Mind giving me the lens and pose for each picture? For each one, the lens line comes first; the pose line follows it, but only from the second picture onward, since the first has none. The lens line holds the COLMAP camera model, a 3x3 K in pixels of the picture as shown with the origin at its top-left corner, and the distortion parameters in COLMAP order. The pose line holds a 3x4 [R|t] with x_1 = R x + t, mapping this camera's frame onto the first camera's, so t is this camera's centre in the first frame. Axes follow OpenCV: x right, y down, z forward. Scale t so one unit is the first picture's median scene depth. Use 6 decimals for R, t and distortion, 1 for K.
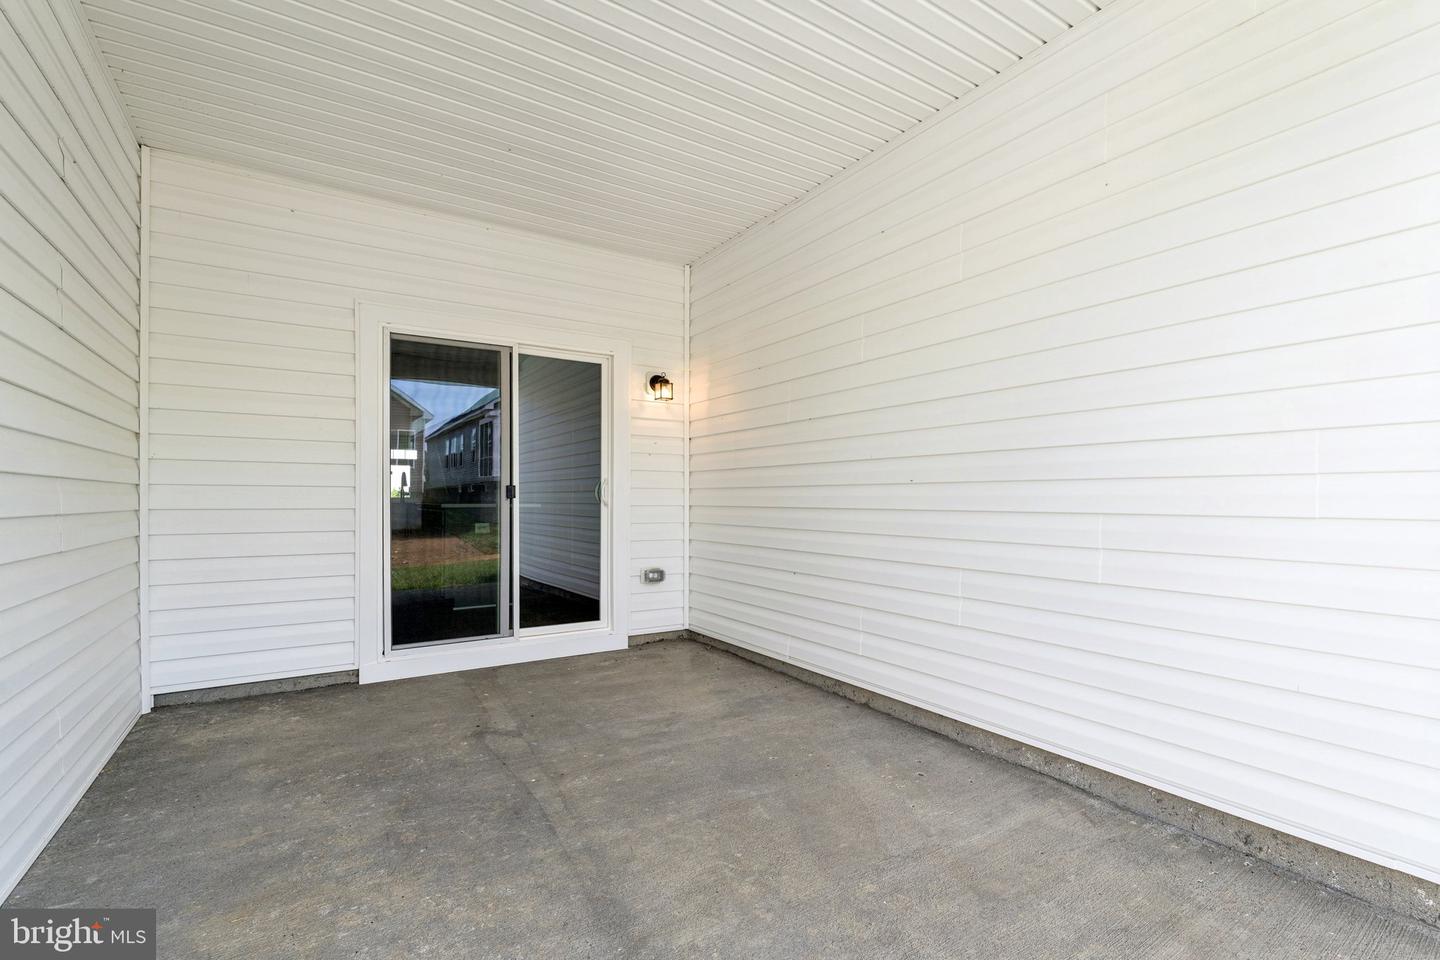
lens RADIAL K [[647.2, 0, 721.5], [0, 647.2, 484.5], [0, 0, 1]] dist [-0.004029, 0.000348]
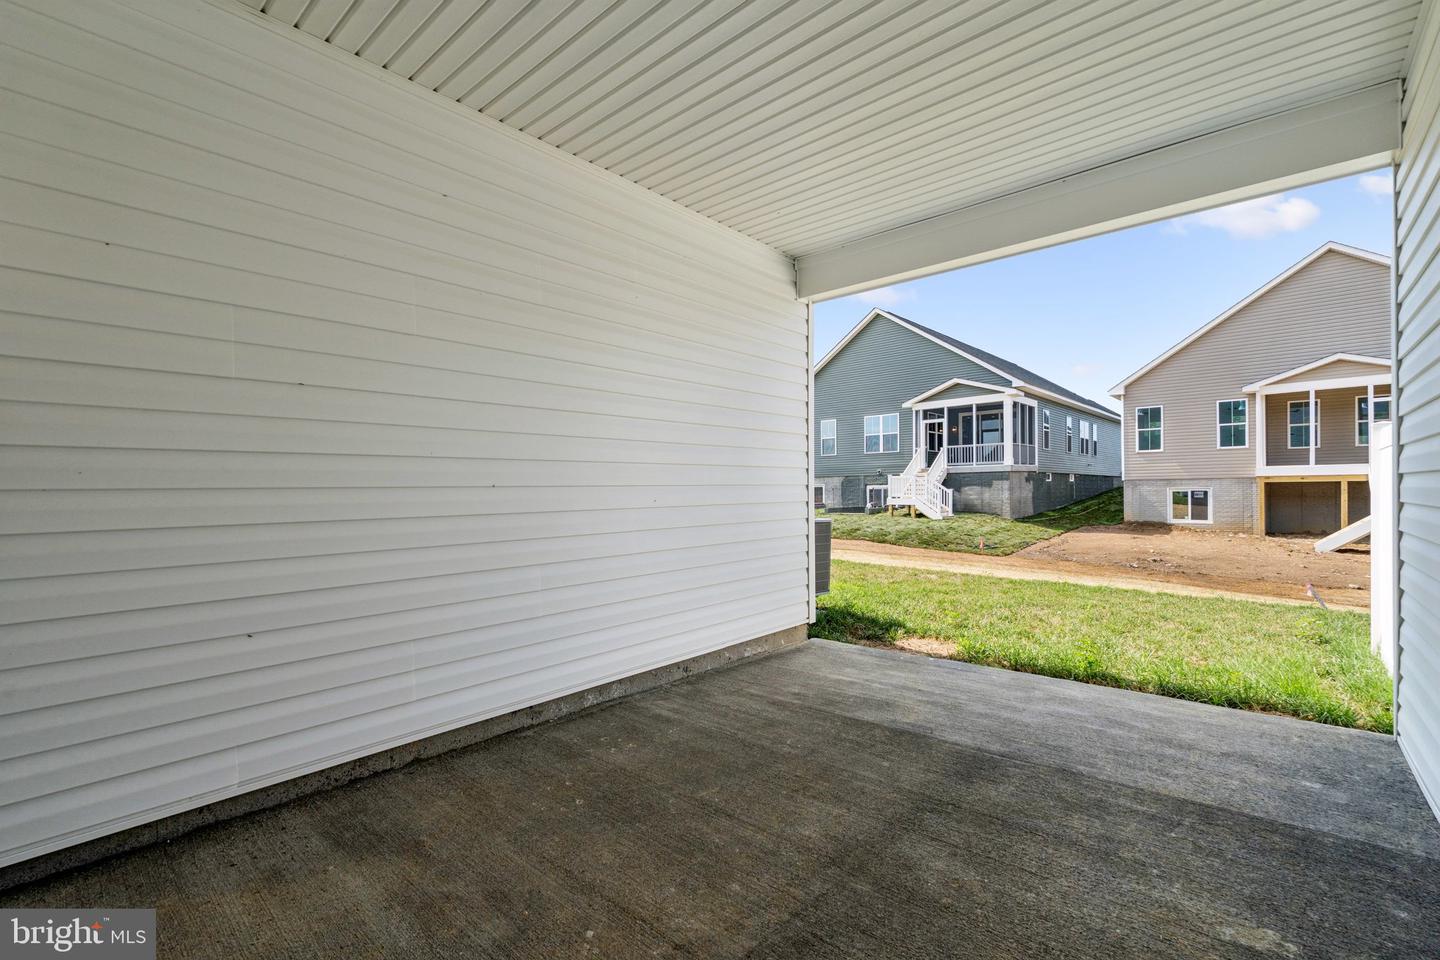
lens RADIAL K [[647.2, 0, 717.2], [0, 647.2, 481.5], [0, 0, 1]] dist [-0.004029, 0.000348]
pose [[-0.282250, 0.016241, 0.959204, -0.776902], [-0.001363, 0.999849, -0.017330, 0.008333], [-0.959340, -0.006199, -0.282185, 1.026476]]
